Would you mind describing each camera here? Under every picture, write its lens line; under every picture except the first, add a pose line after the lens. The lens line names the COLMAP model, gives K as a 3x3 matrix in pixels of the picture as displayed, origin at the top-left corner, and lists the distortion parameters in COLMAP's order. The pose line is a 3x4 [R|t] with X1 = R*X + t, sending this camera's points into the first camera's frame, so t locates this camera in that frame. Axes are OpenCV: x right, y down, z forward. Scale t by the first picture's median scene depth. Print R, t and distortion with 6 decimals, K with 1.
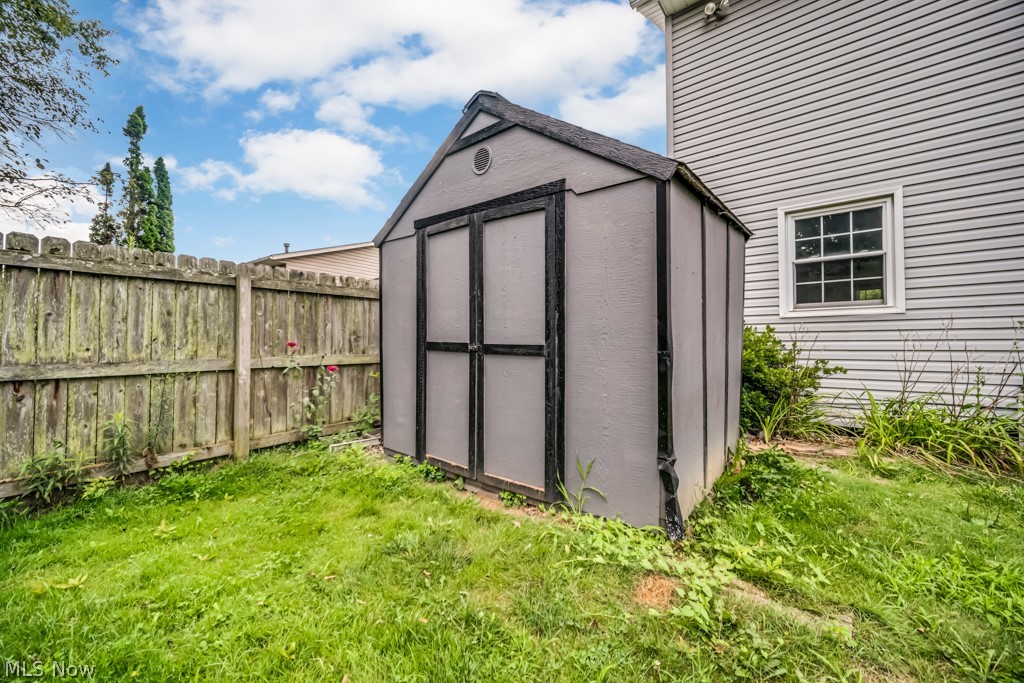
lens RADIAL K [[405.5, 0, 510.7], [0, 405.5, 339.9], [0, 0, 1]] dist [0.001316, 0.000310]
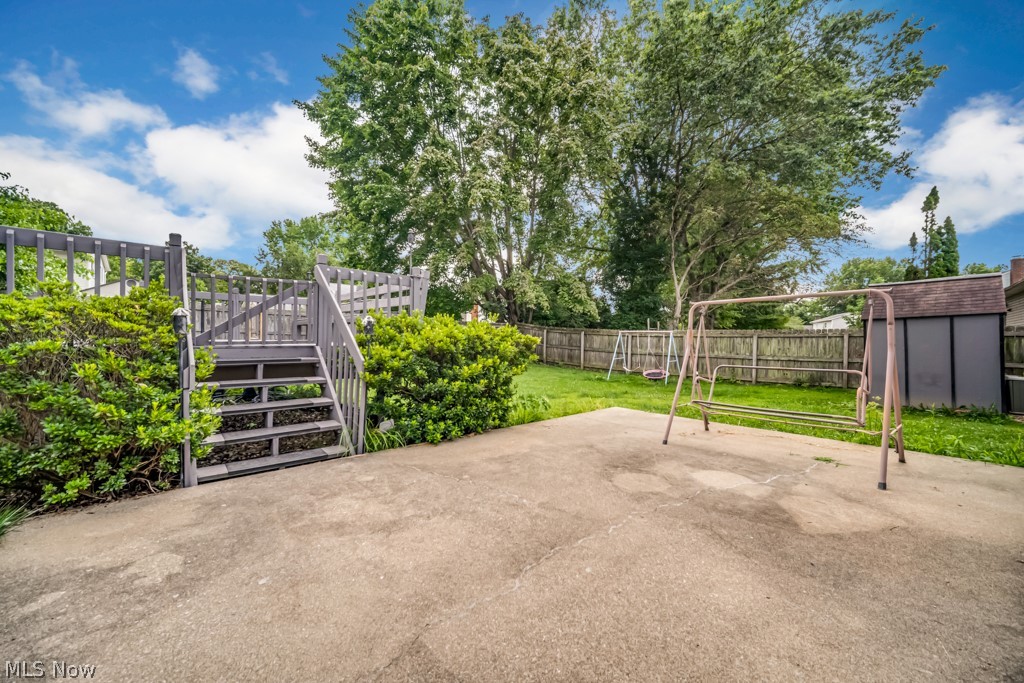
lens RADIAL K [[405.5, 0, 510.7], [0, 405.5, 339.9], [0, 0, 1]] dist [0.001316, 0.000310]
pose [[-0.142167, 0.006231, -0.989823, 1.970945], [0.005411, 0.999970, 0.005518, -0.092157], [0.989828, -0.004572, -0.142197, -0.804680]]
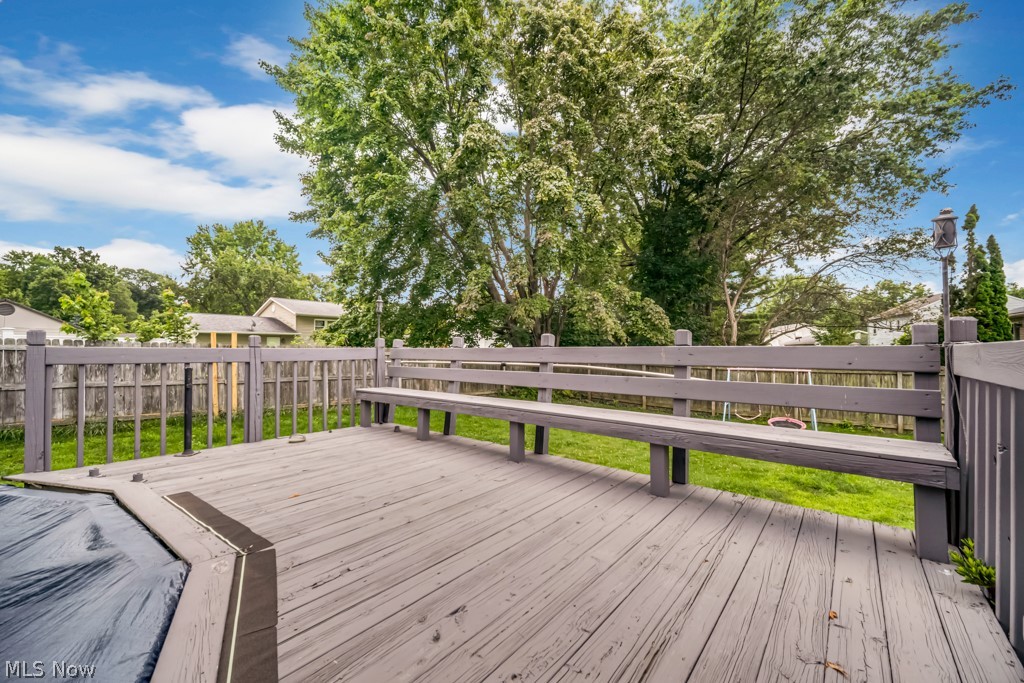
lens RADIAL K [[405.5, 0, 513.7], [0, 405.5, 340.8], [0, 0, 1]] dist [0.001316, 0.000310]
pose [[0.000327, -0.019626, -0.999807, 1.301572], [0.022237, 0.999560, -0.019614, -0.265395], [0.999753, -0.022227, 0.000763, -1.610786]]
